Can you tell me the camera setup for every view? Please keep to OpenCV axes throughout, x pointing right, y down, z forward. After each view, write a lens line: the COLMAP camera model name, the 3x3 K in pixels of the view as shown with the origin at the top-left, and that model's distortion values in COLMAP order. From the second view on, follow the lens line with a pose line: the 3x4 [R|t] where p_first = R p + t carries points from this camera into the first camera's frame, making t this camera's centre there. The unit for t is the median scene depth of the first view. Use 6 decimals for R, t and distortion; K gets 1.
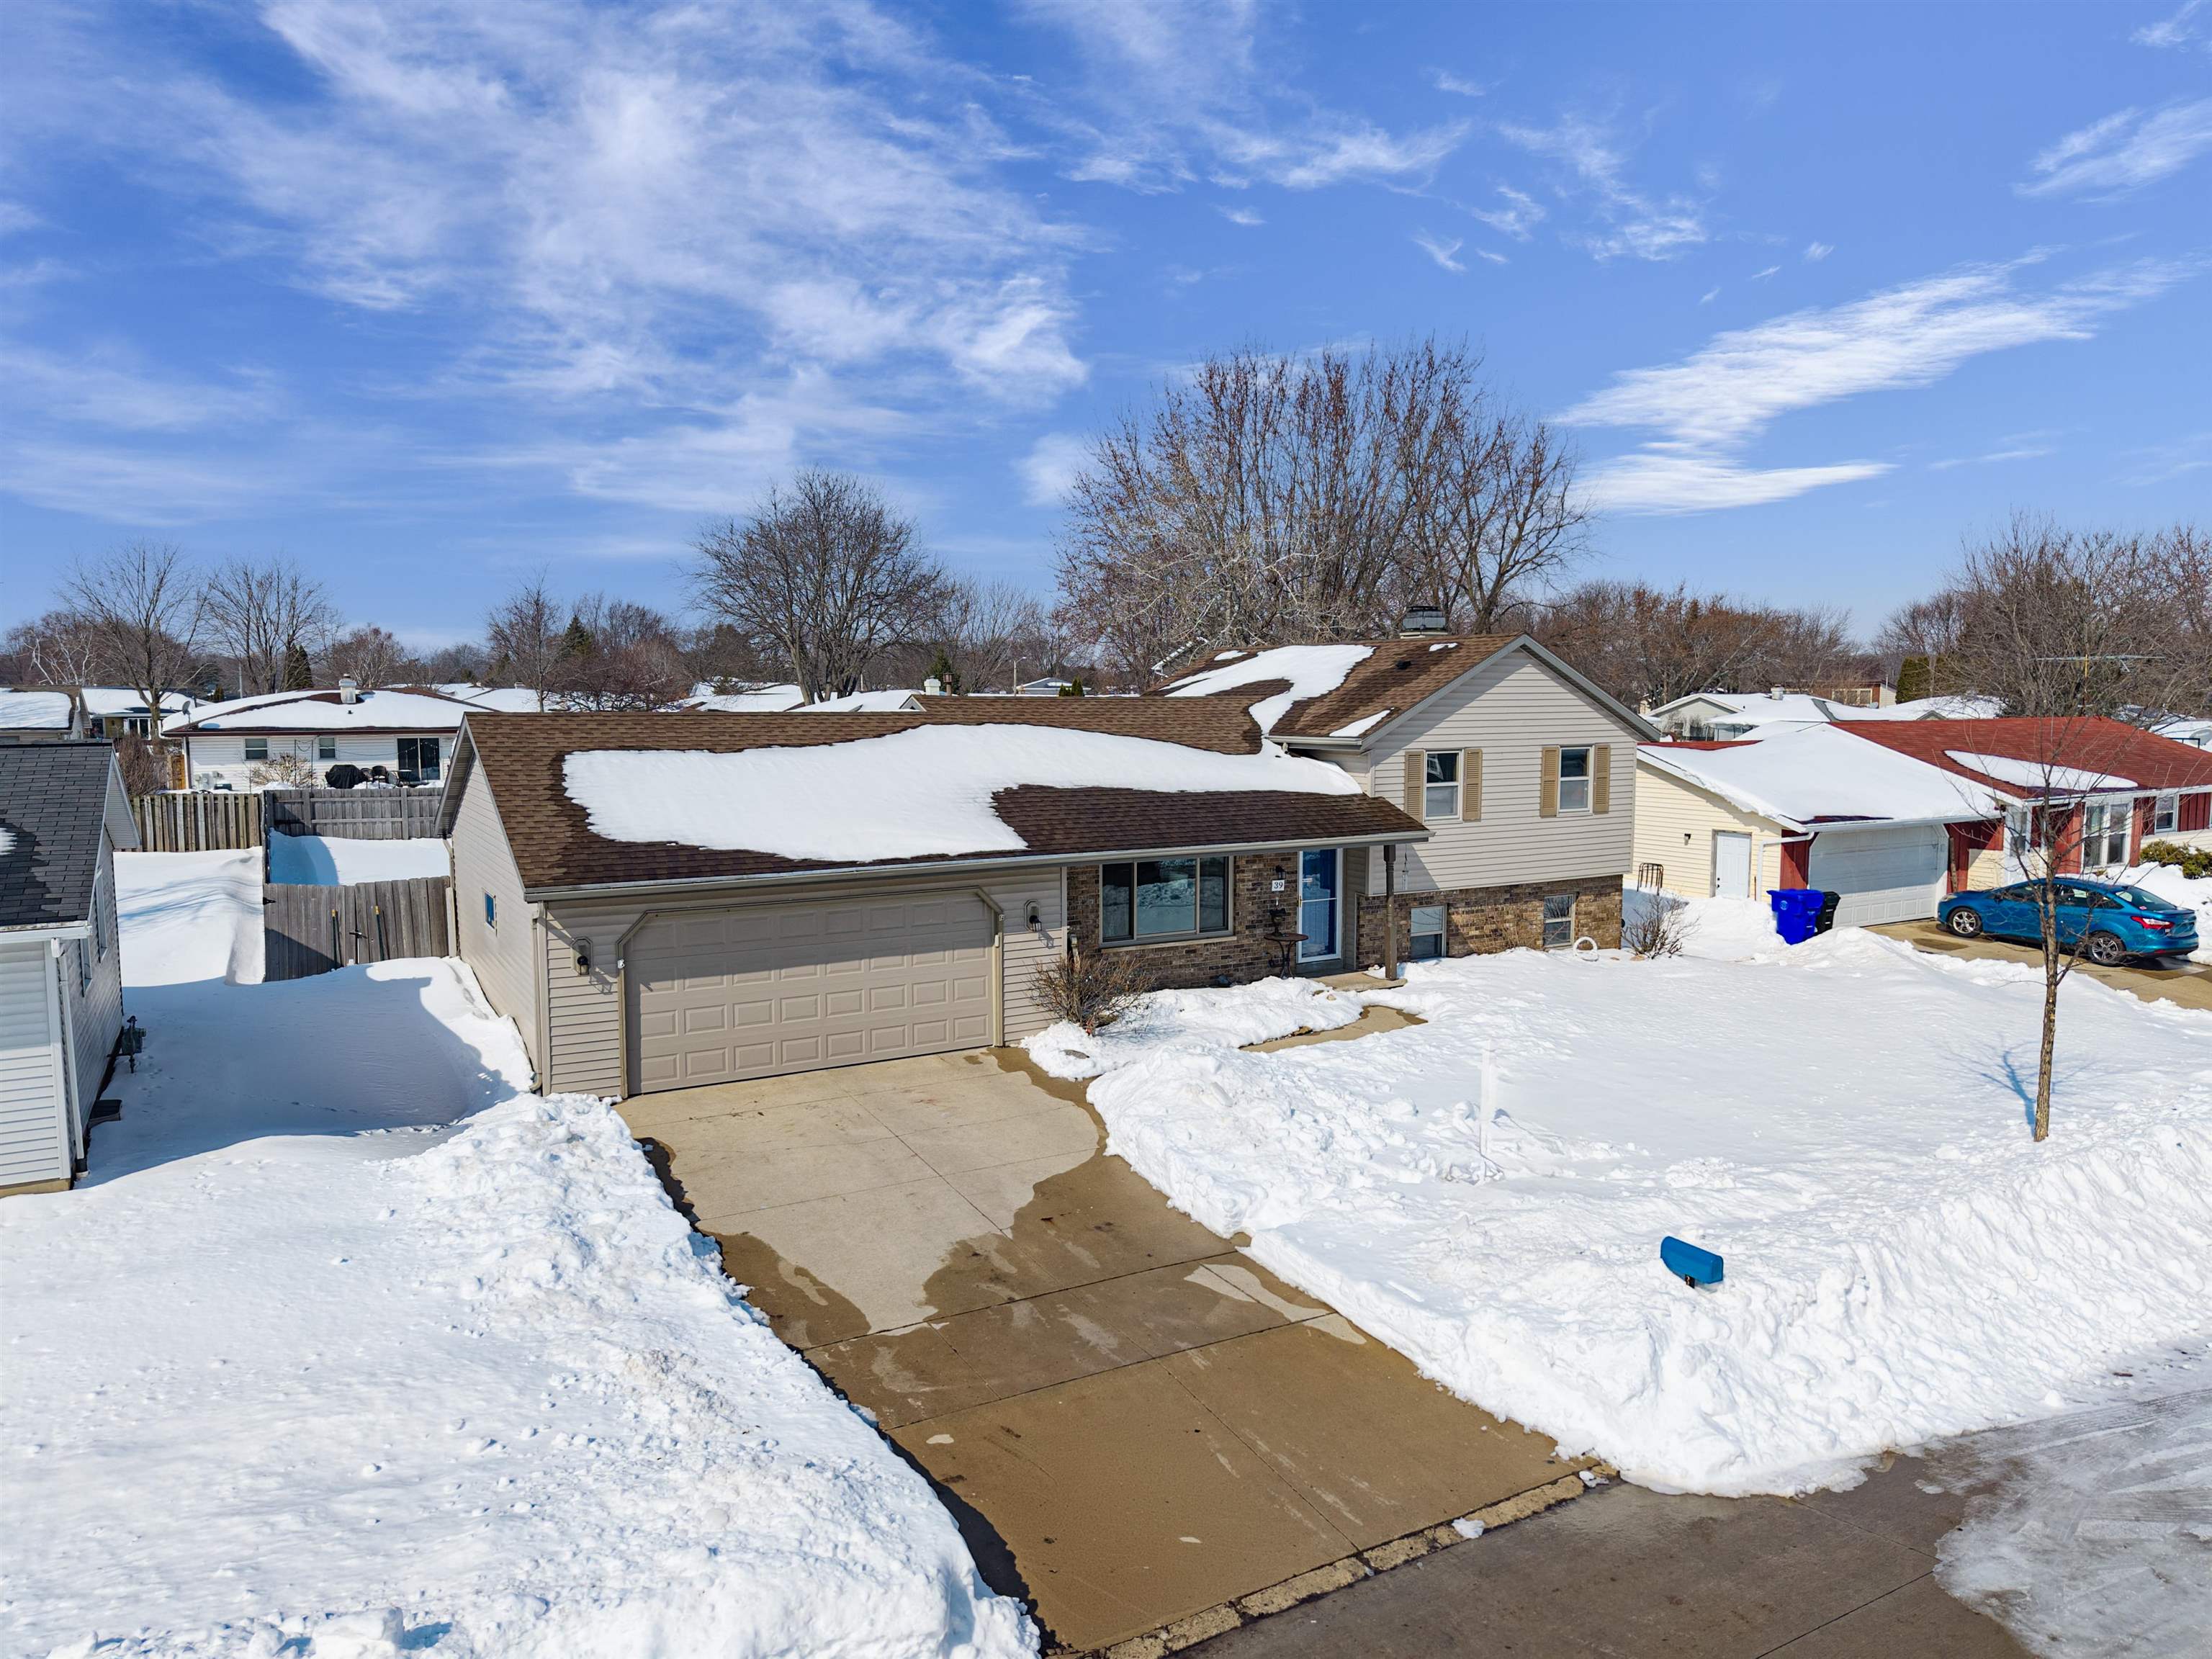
lens RADIAL K [[1472.1, 0, 1109.4], [0, 1472.1, 836.0], [0, 0, 1]] dist [0.023063, -0.020760]
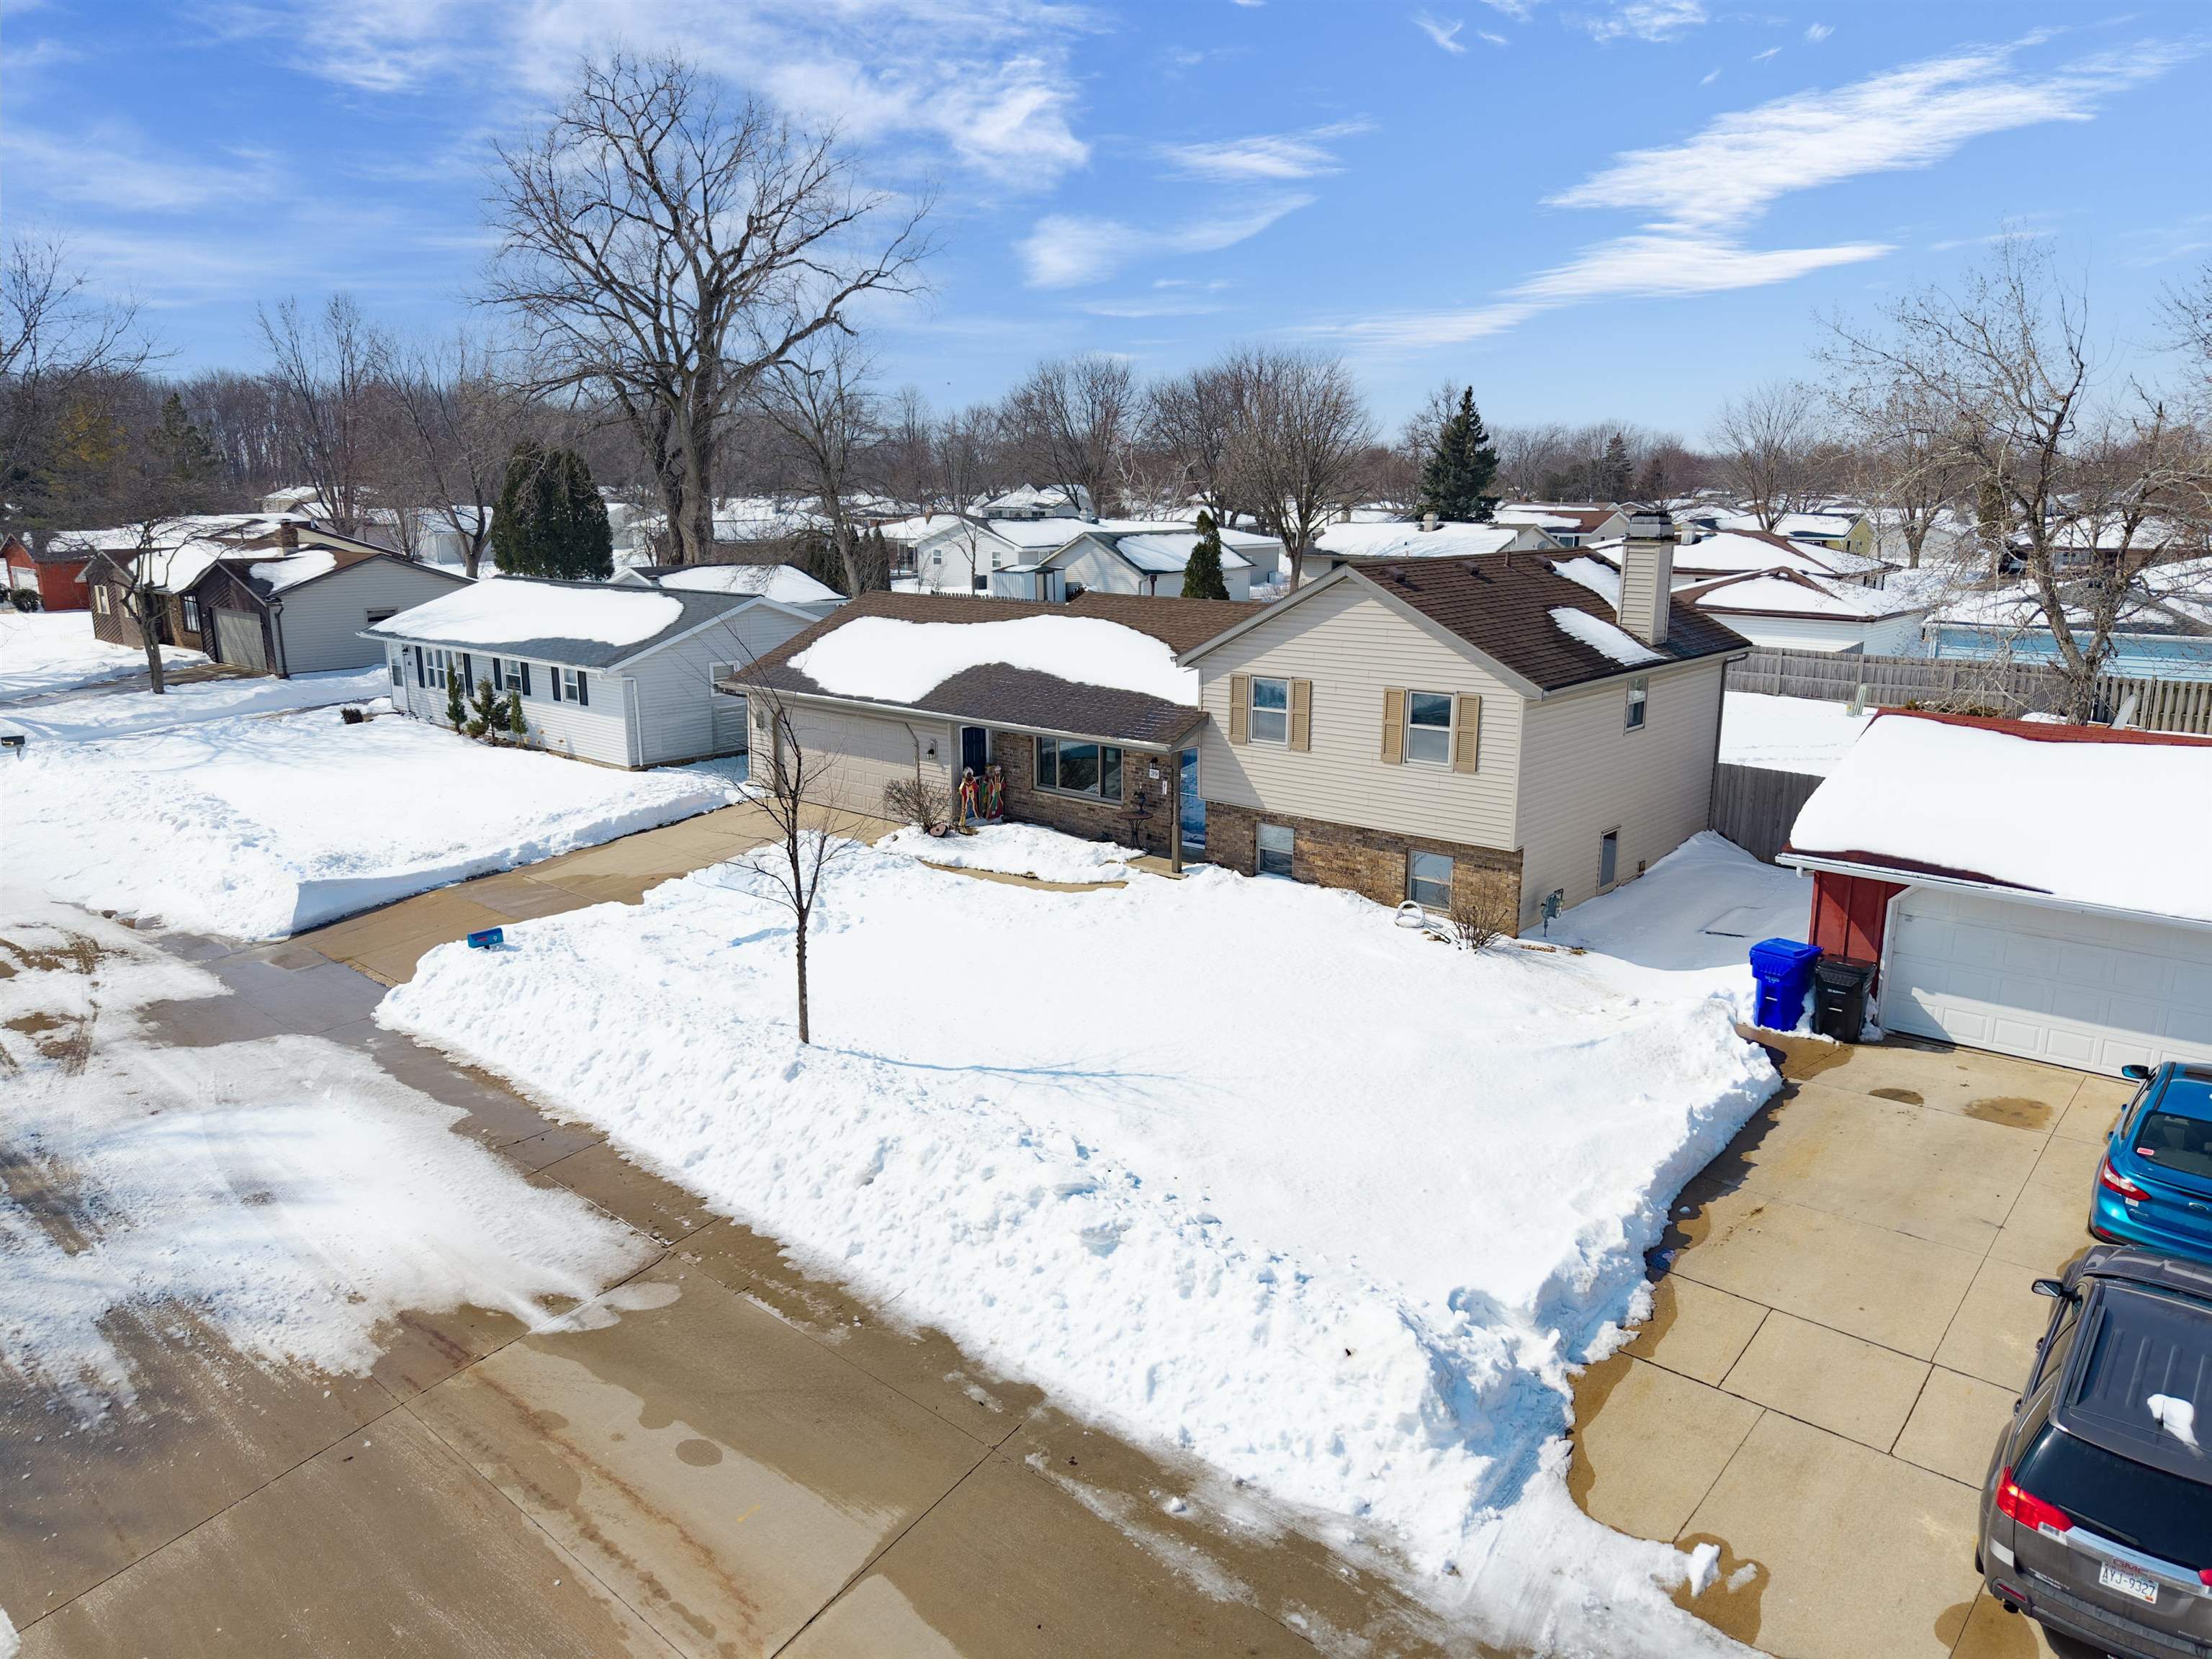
lens RADIAL K [[1472.1, 0, 1109.4], [0, 1472.1, 836.0], [0, 0, 1]] dist [0.023063, -0.020760]
pose [[0.314430, 0.216456, -0.924273, 1.268818], [-0.090818, 0.976049, 0.197686, -0.155525], [0.944926, 0.021782, 0.326558, 0.606899]]
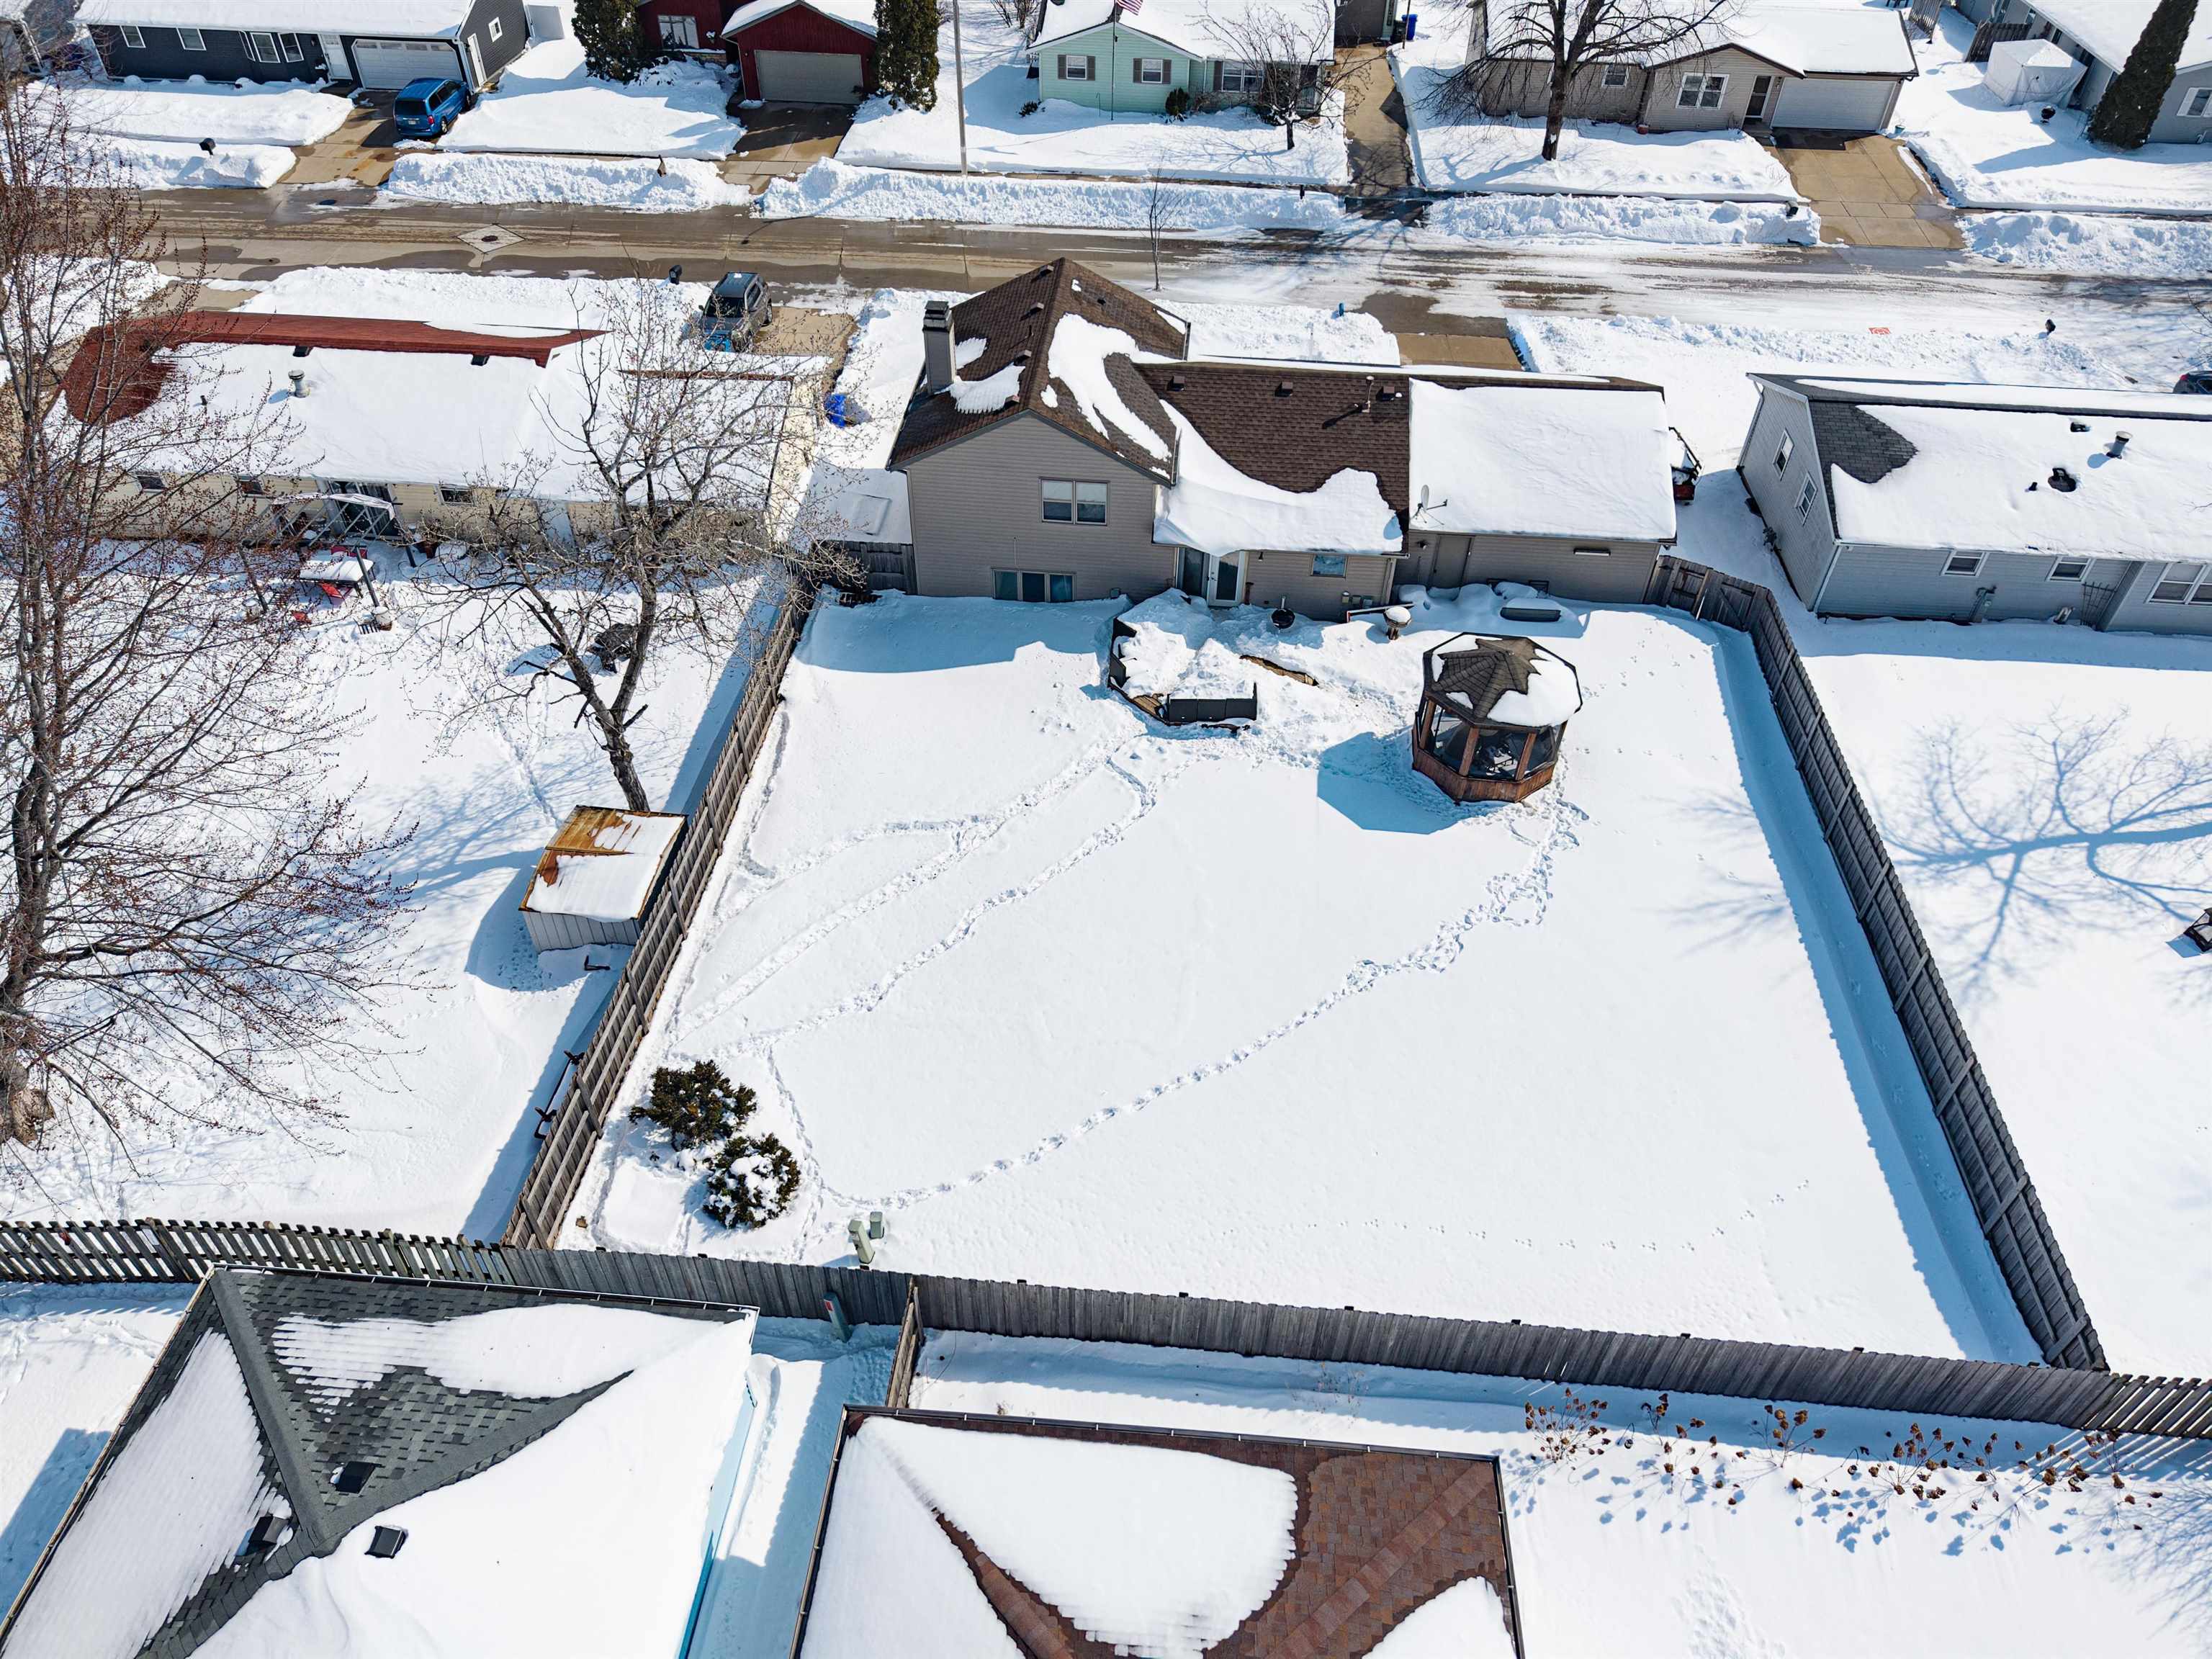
lens RADIAL K [[1478.3, 0, 1110.8], [0, 1478.3, 838.6], [0, 0, 1]] dist [0.013022, -0.008174]
pose [[-0.821005, -0.400539, 0.406842, -0.772593], [0.037843, 0.672859, 0.738802, -1.022580], [-0.569666, 0.621956, -0.537263, 2.511557]]
